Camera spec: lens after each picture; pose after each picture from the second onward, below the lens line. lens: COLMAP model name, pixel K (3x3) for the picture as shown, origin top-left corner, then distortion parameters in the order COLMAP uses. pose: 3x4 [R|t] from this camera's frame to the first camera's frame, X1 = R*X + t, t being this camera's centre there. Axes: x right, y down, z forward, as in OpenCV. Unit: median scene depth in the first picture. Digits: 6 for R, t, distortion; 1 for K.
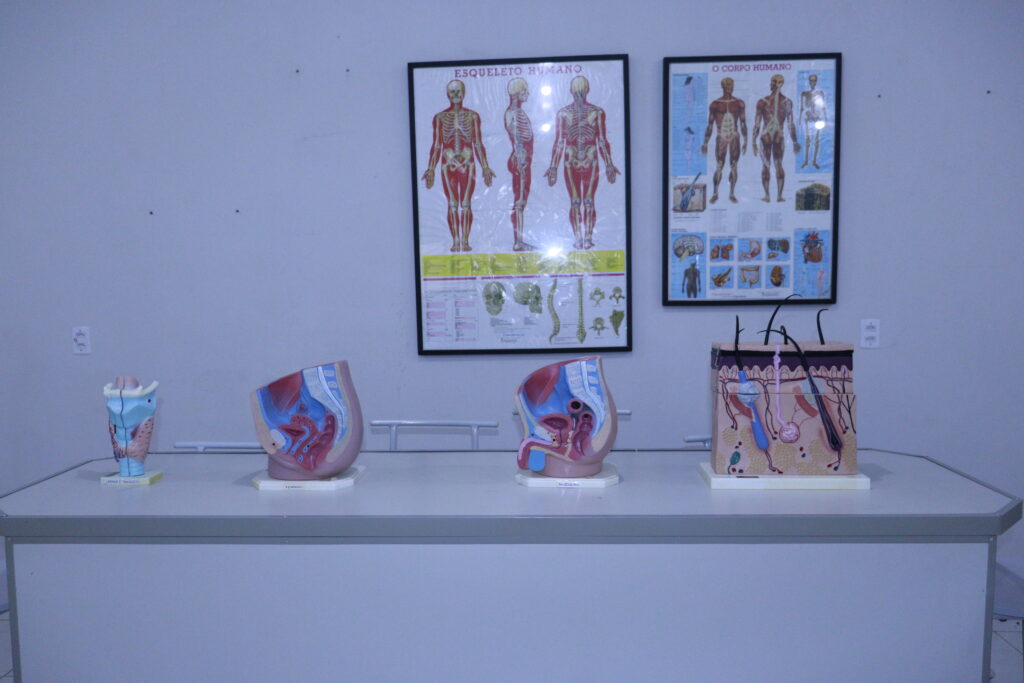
lens RADIAL K [[823.6, 0, 512.0], [0, 823.6, 341.5], [0, 0, 1]] dist [-0.006127, -0.001965]
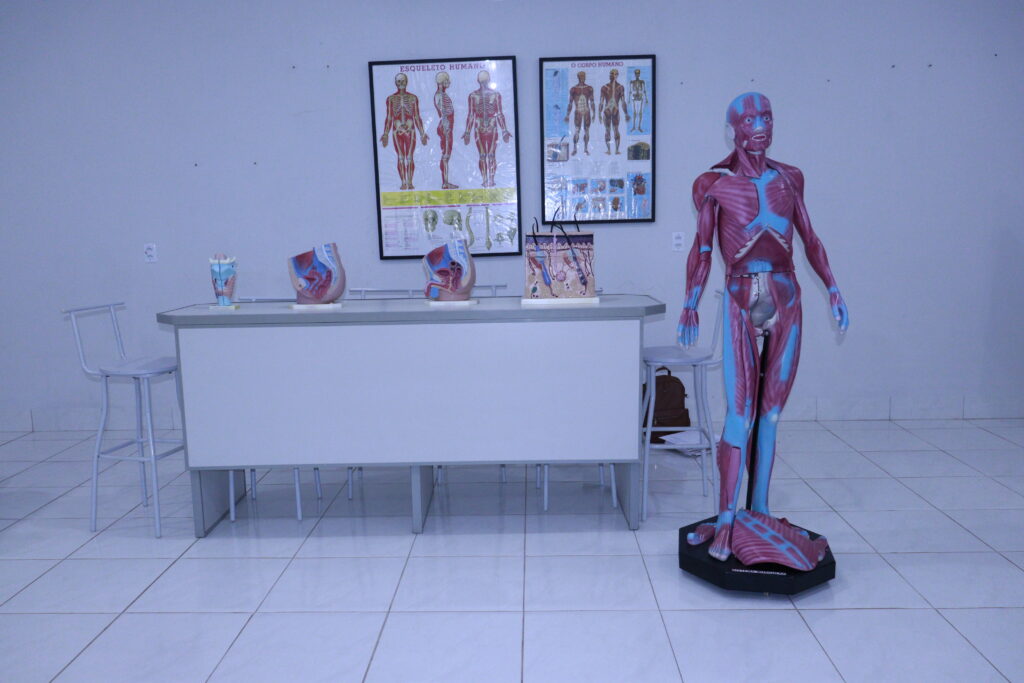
lens RADIAL K [[823.6, 0, 512.0], [0, 823.6, 341.5], [0, 0, 1]] dist [-0.006127, -0.001965]
pose [[0.999557, -0.013454, 0.026564, 0.087398], [0.011703, 0.997815, 0.065022, 0.073231], [-0.027381, -0.064682, 0.997530, -0.529648]]
